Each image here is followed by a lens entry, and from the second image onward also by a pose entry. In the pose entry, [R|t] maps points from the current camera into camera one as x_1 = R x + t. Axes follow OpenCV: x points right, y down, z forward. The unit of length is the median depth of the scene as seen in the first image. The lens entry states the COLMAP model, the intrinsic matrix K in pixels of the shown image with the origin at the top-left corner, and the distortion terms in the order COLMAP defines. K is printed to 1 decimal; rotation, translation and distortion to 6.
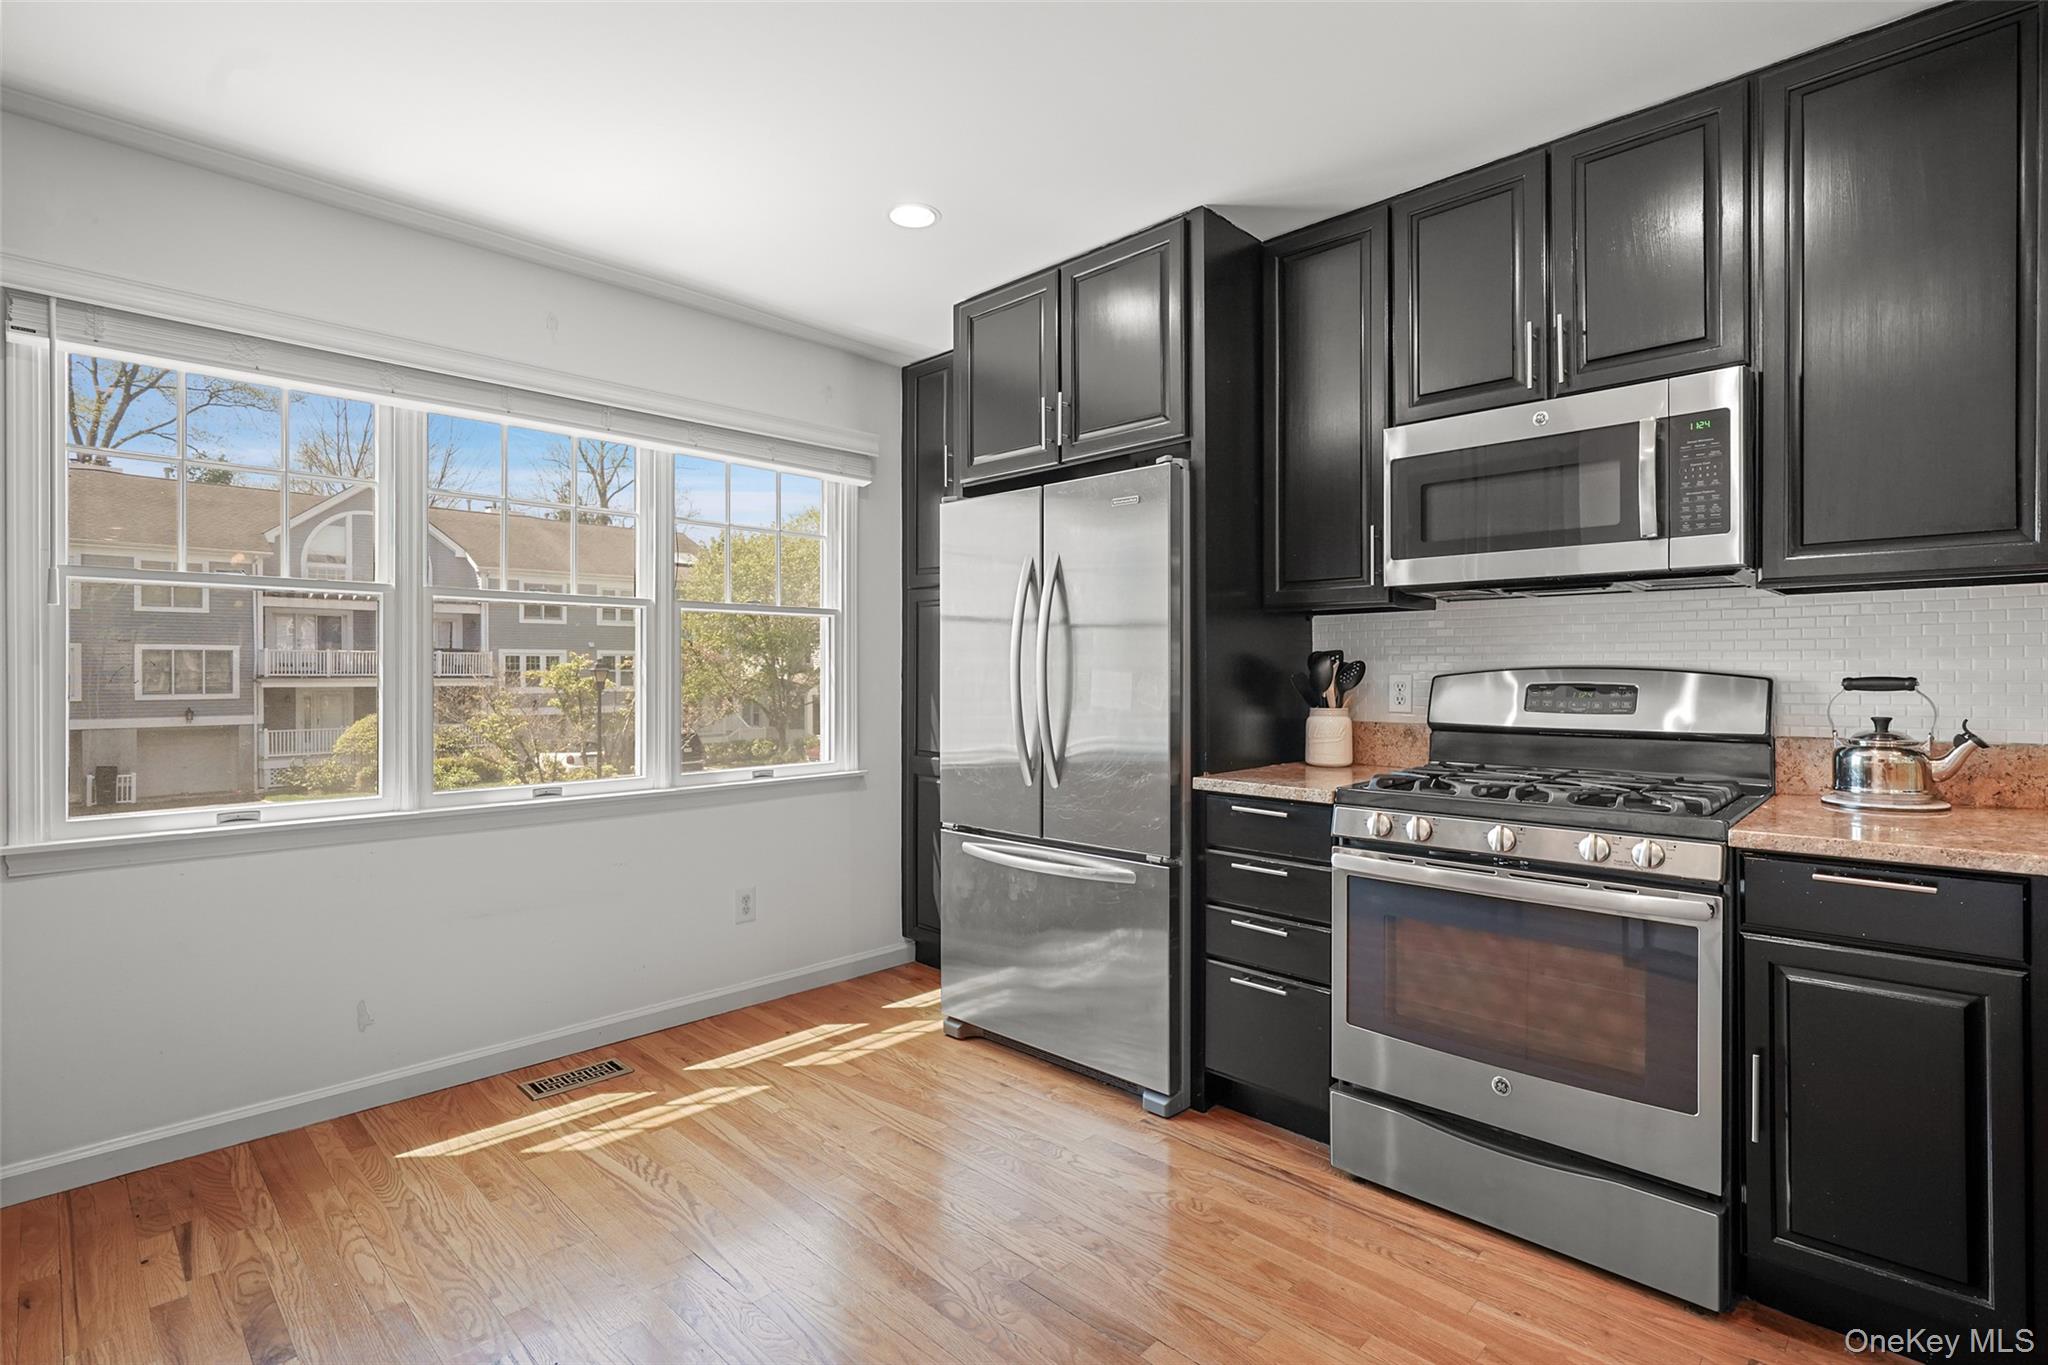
lens RADIAL K [[998.8, 0, 1004.8], [0, 998.8, 676.5], [0, 0, 1]] dist [0.003270, 0.000425]
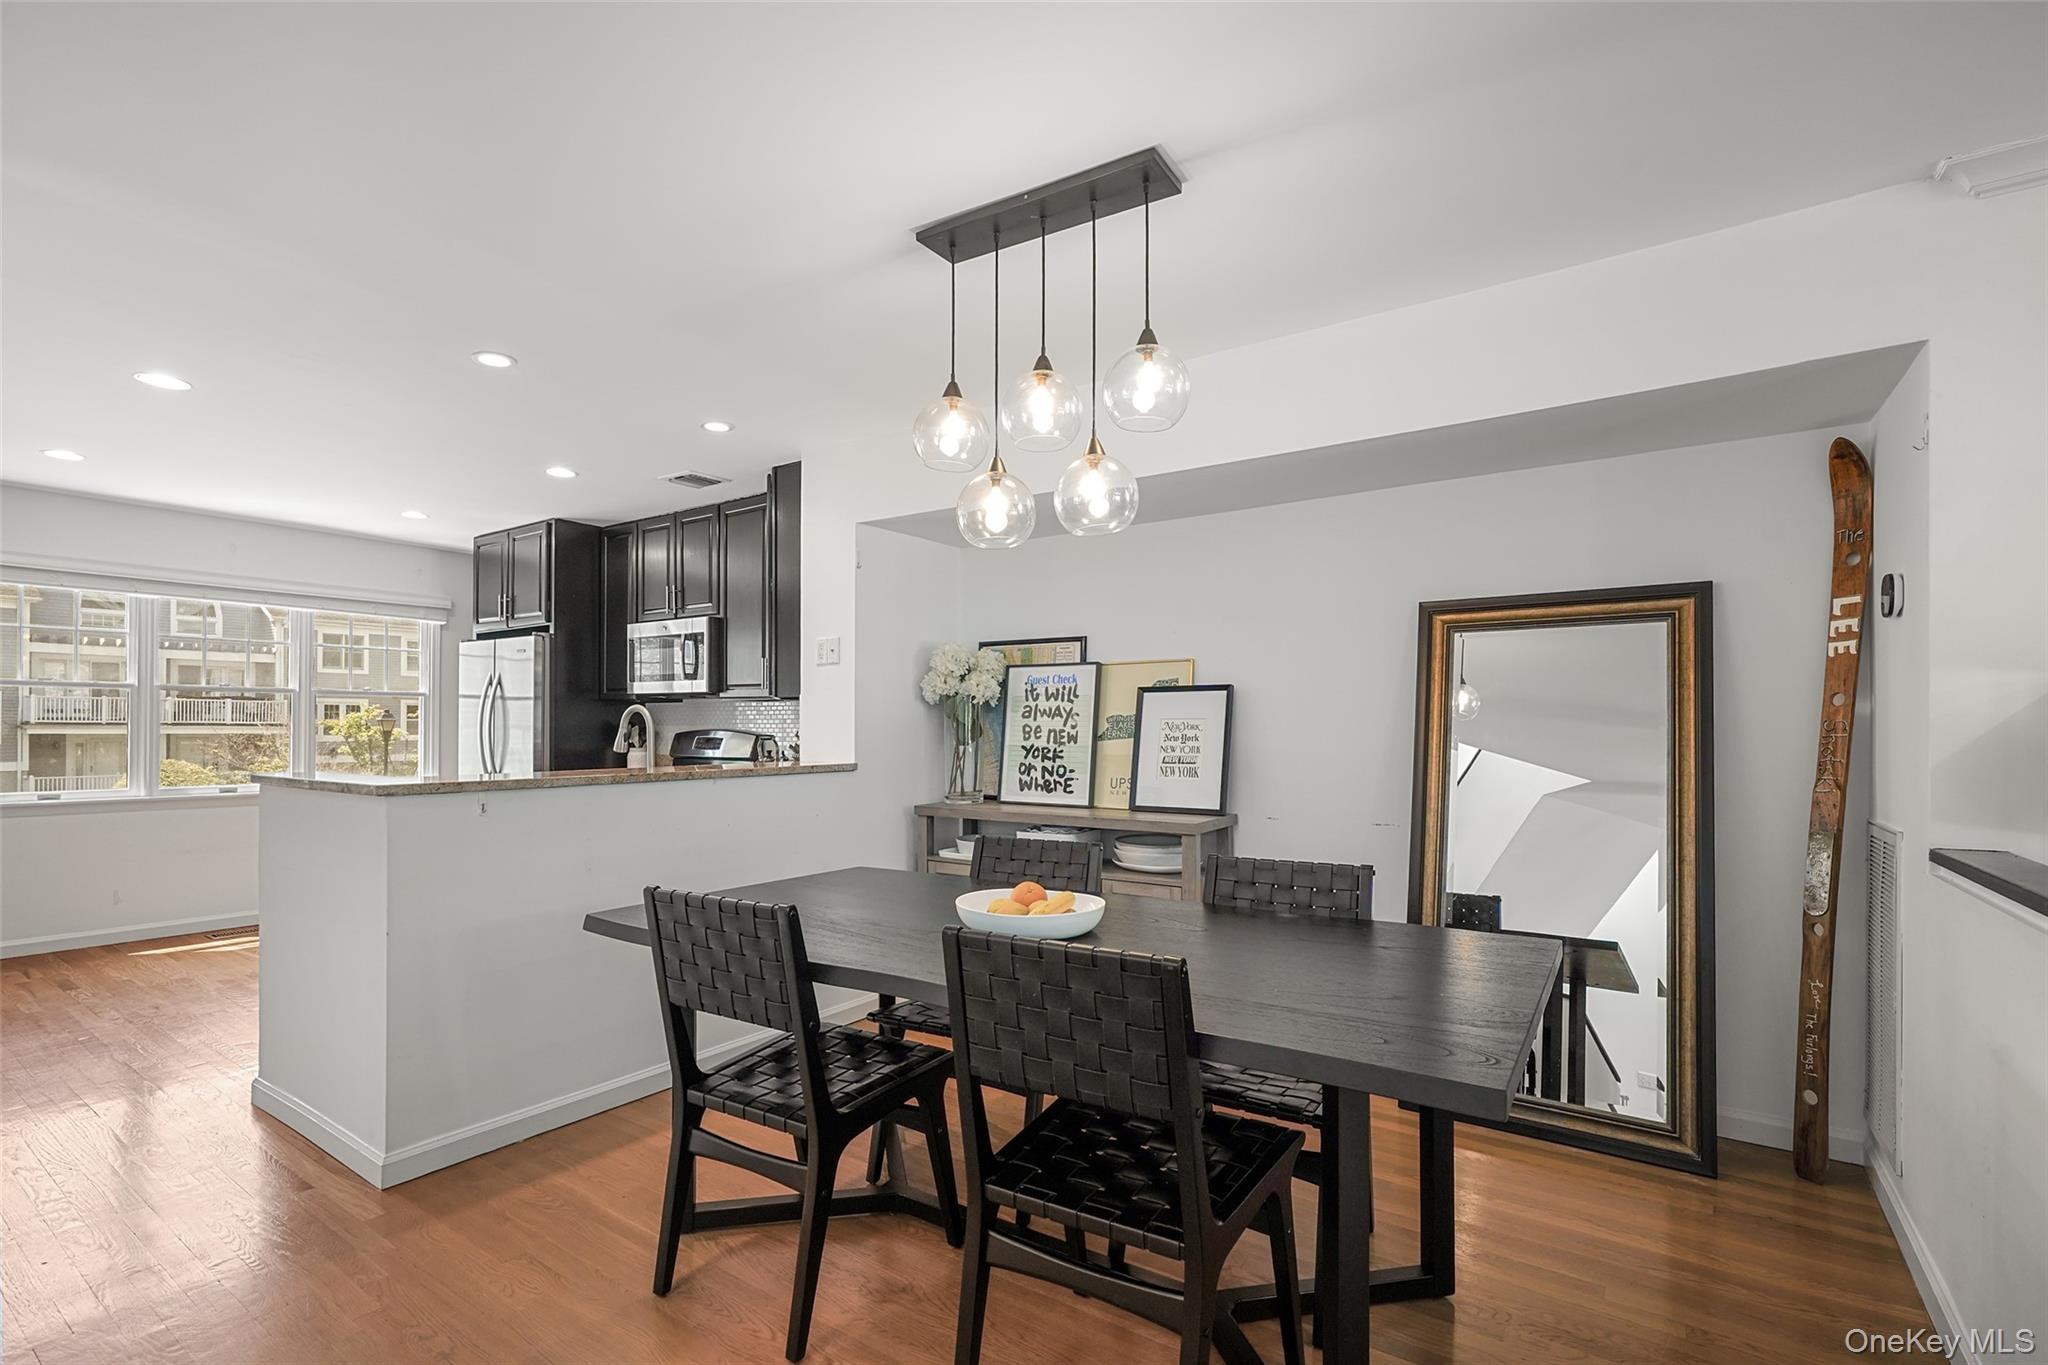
lens RADIAL K [[948.5, 0, 1002.5], [0, 948.5, 725.4], [0, 0, 1]] dist [-0.003971, 0.002724]
pose [[0.986527, 0.007791, 0.163413, 0.734496], [-0.007262, 0.999966, -0.003836, -0.011289], [-0.163438, 0.002597, 0.986550, -1.072089]]
